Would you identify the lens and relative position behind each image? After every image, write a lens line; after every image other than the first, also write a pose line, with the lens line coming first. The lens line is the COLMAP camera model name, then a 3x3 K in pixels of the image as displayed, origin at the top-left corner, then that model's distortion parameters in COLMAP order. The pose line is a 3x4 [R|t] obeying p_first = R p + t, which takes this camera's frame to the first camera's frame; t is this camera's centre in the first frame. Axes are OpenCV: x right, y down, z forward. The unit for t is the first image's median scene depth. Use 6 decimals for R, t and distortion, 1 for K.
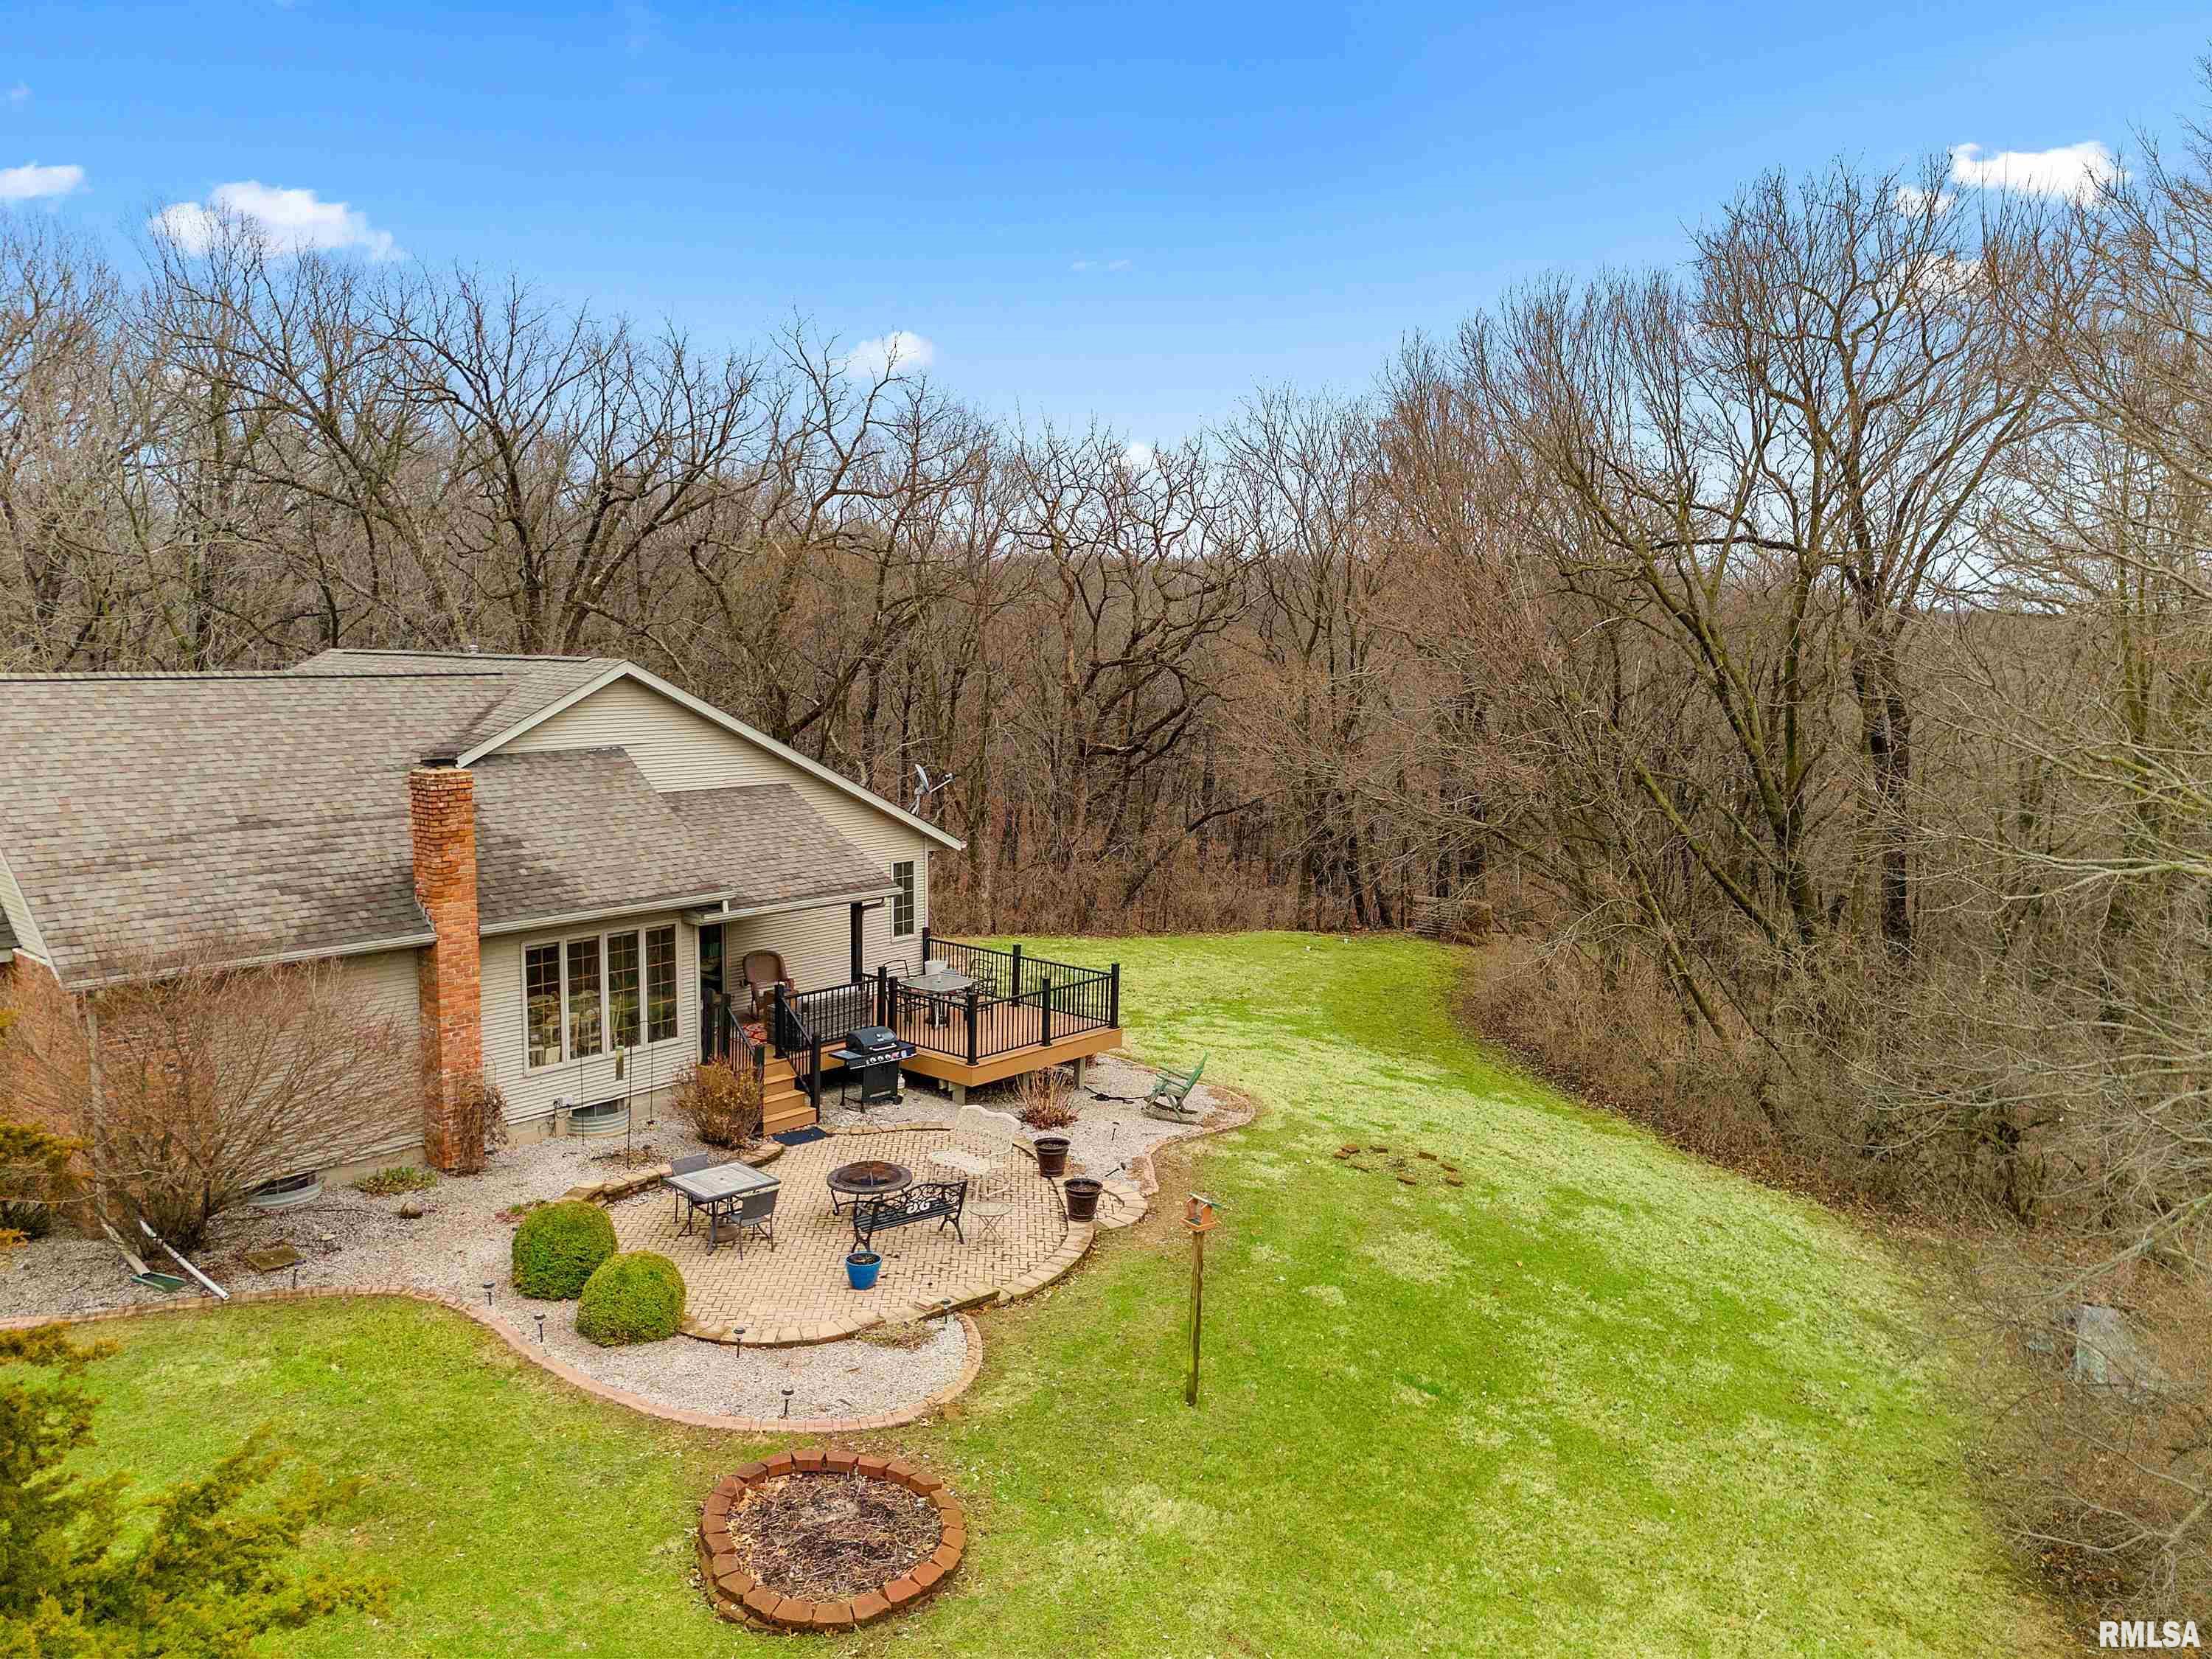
lens RADIAL K [[1622.5, 0, 1106.0], [0, 1622.5, 829.5], [0, 0, 1]] dist [0.049268, 0.000450]
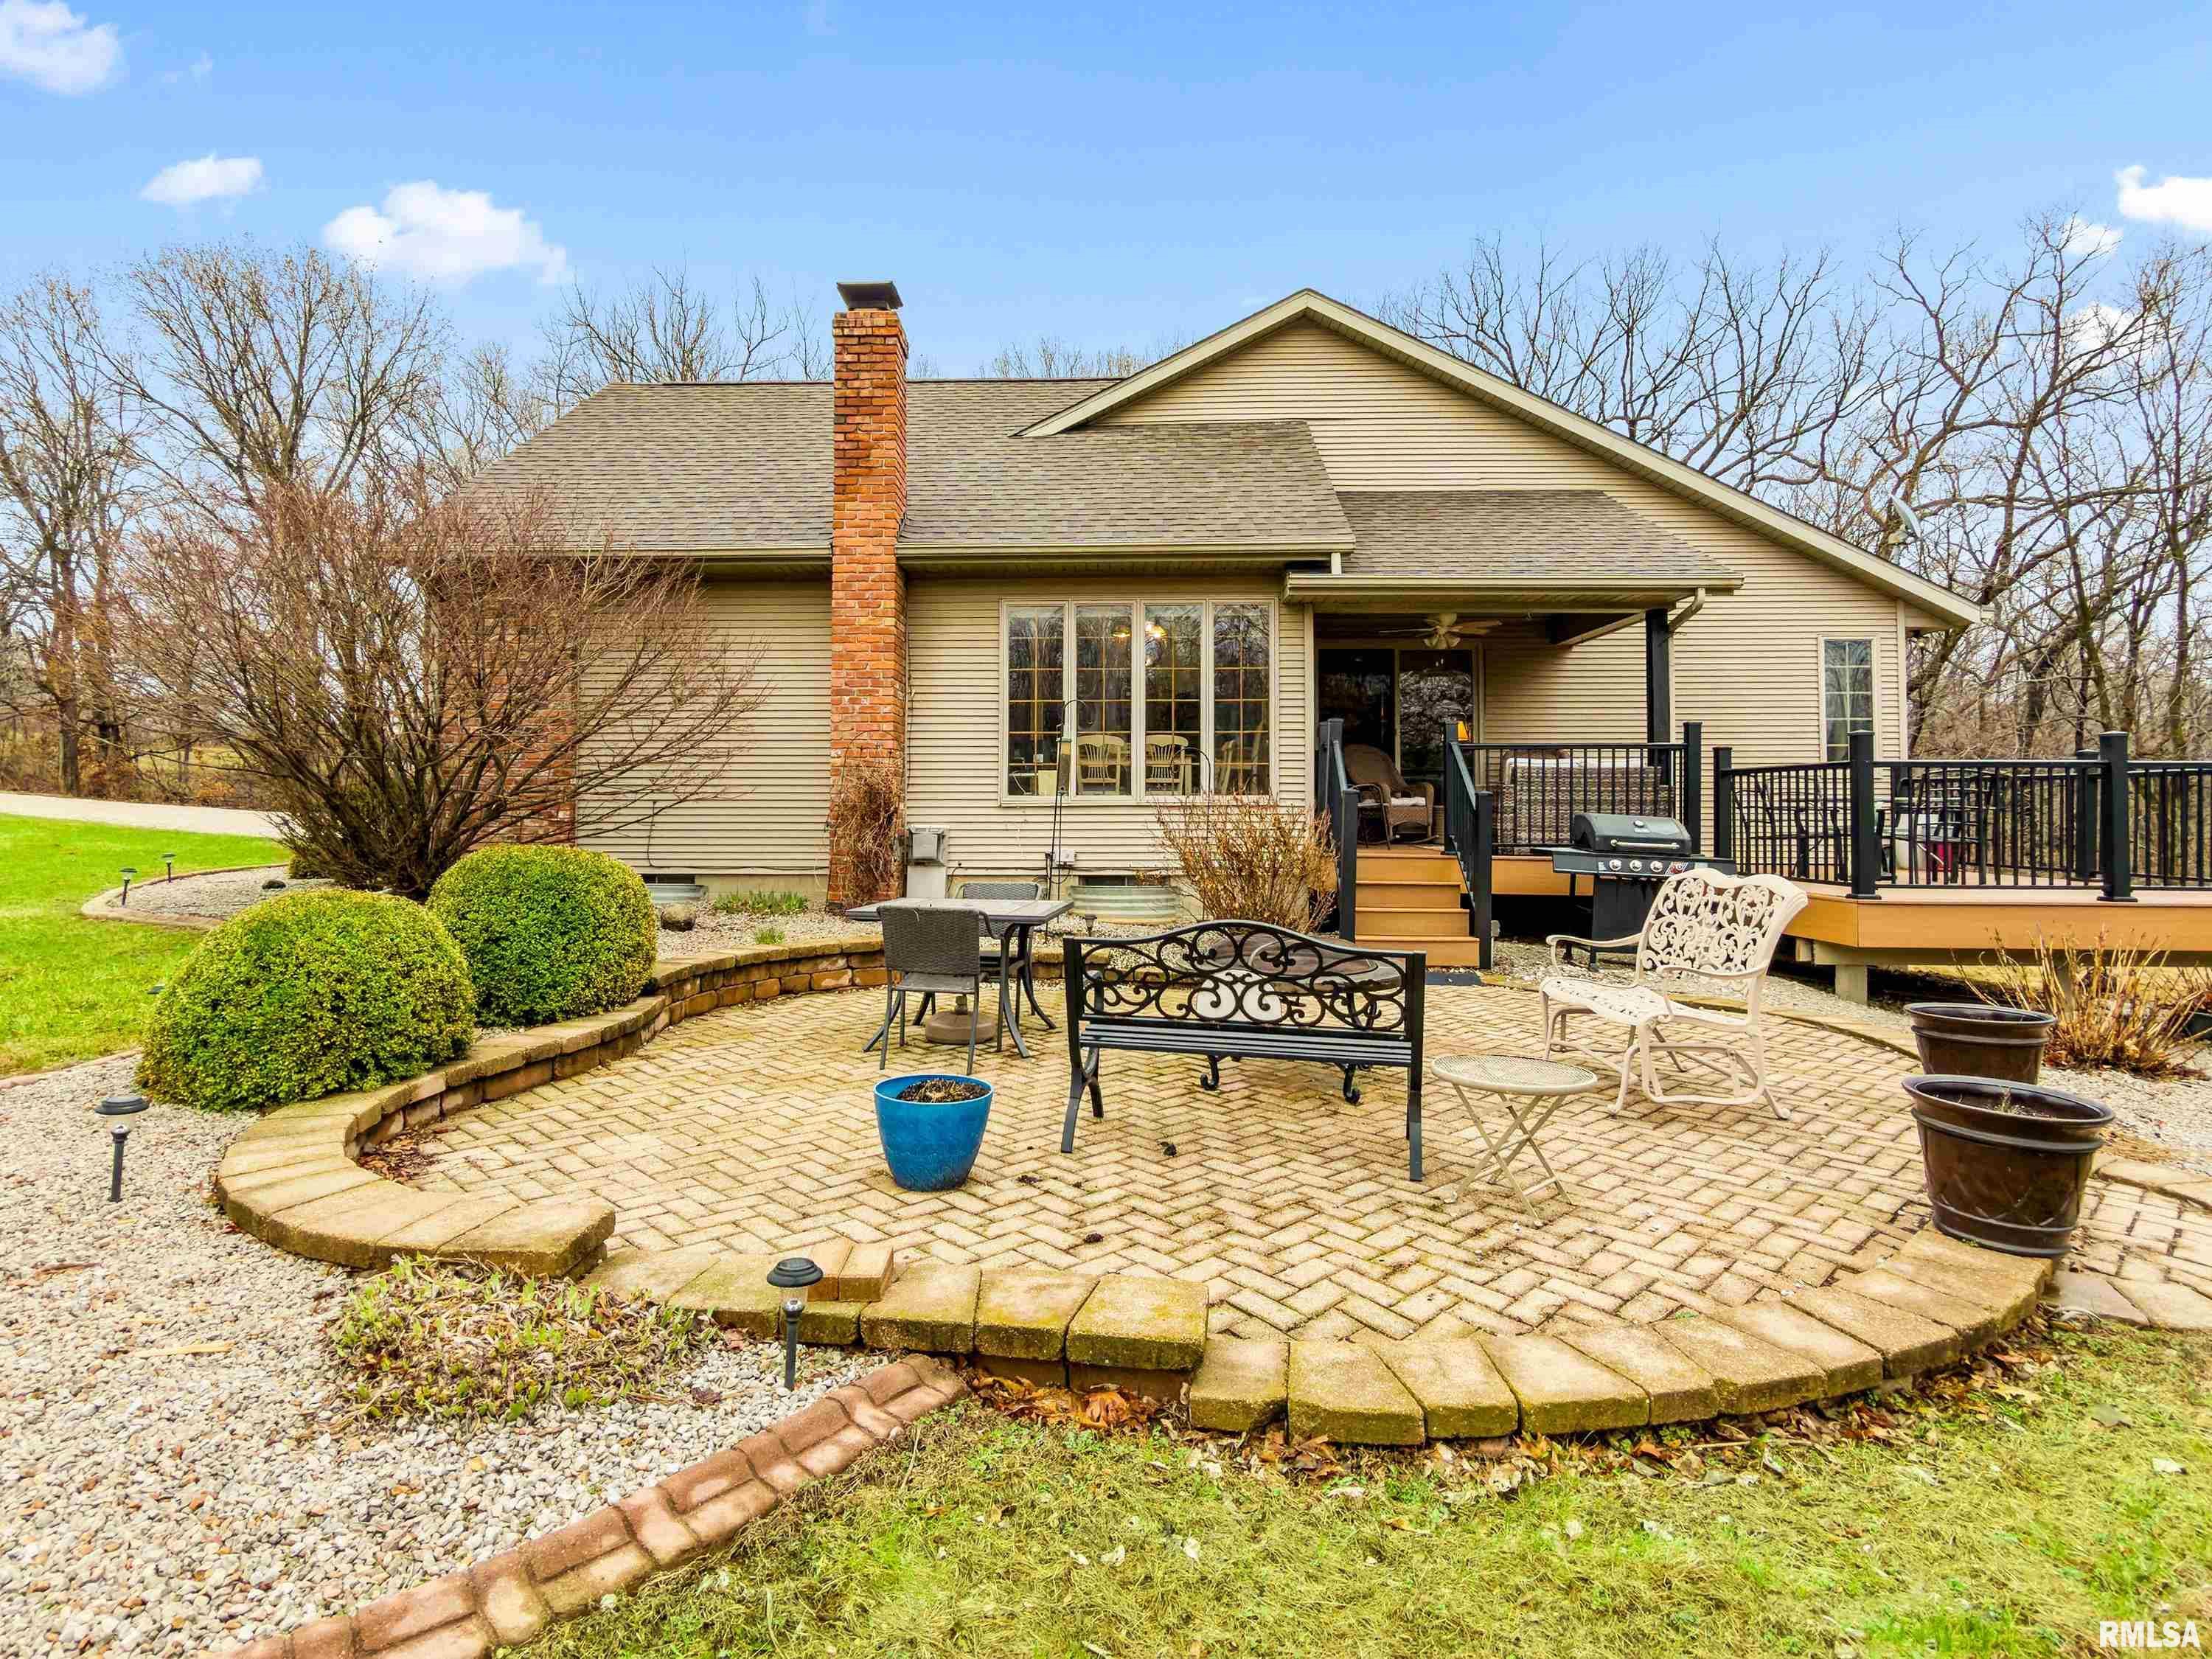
lens RADIAL K [[1181.7, 0, 1091.3], [0, 1181.7, 788.4], [0, 0, 1]] dist [0.002132, 0.000132]
pose [[0.640782, -0.019562, -0.767474, 0.031908], [-0.089525, 0.990951, -0.100005, 0.180504], [0.762485, 0.132789, 0.633232, 0.694966]]
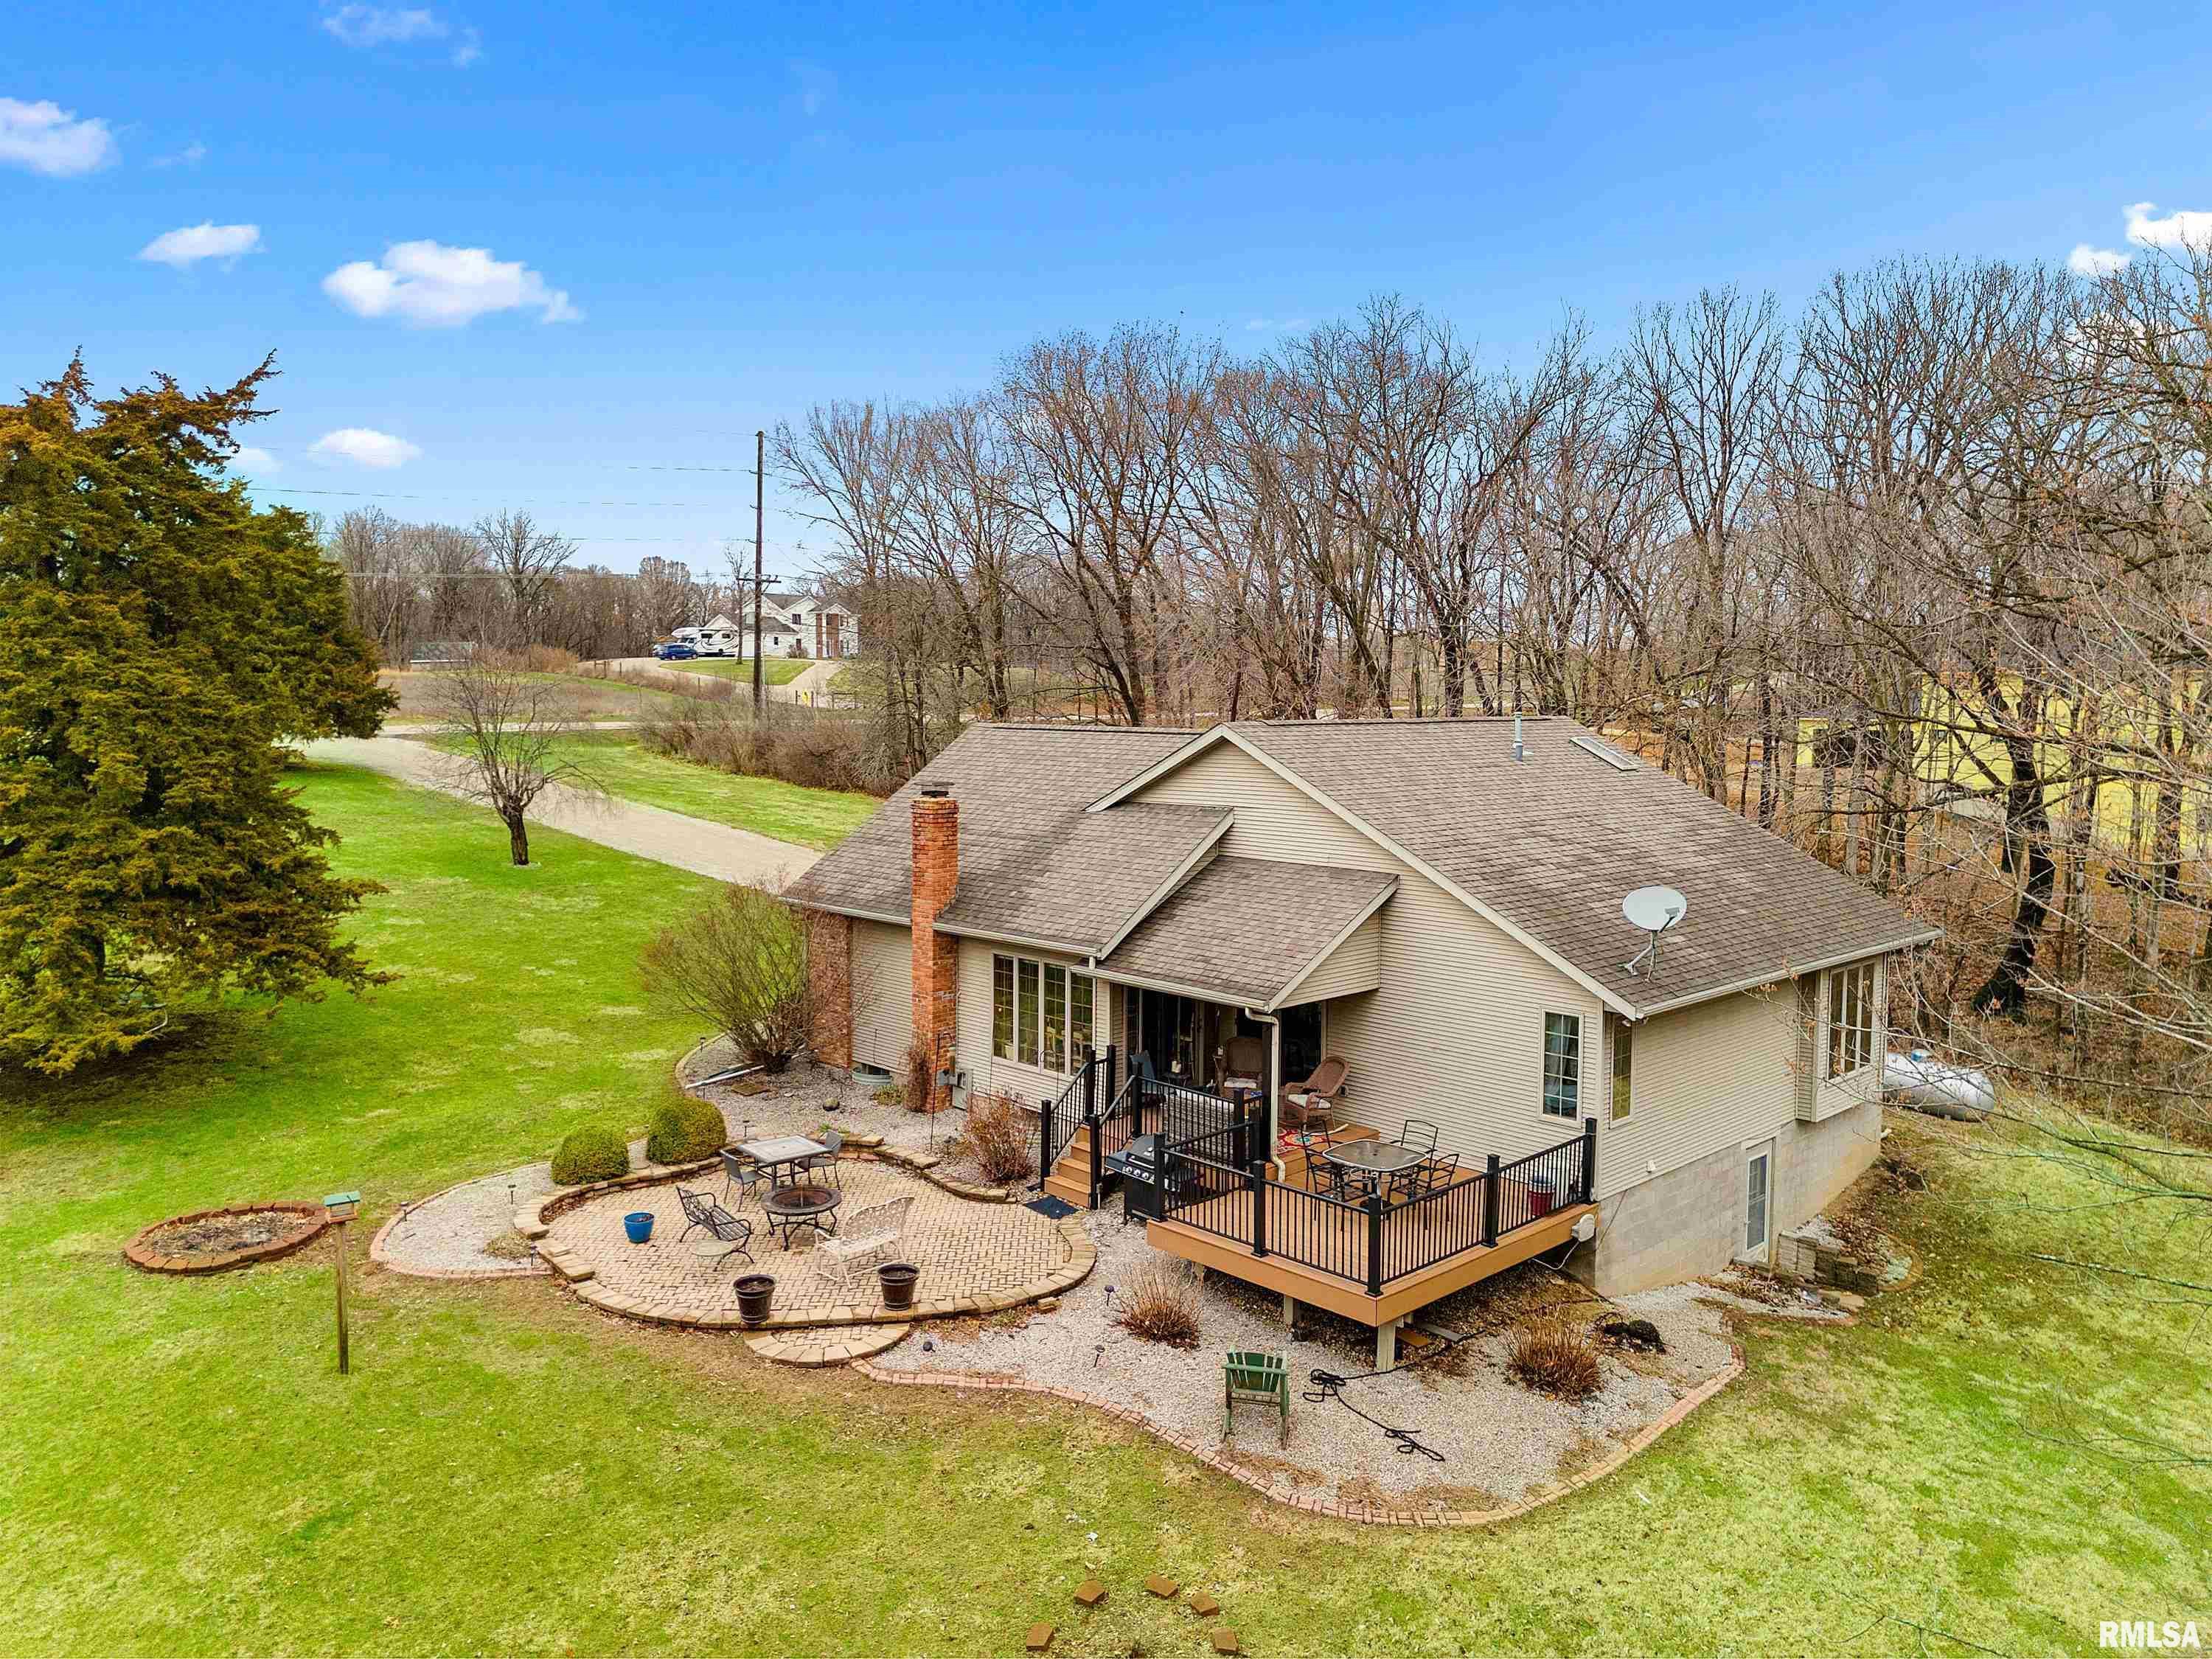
lens RADIAL K [[1622.5, 0, 1106.0], [0, 1622.5, 829.5], [0, 0, 1]] dist [0.049268, 0.000450]
pose [[-0.058673, 0.083661, -0.994765, 0.777968], [-0.132614, 0.986997, 0.090830, -0.129898], [0.989430, 0.137249, -0.046816, 1.070153]]
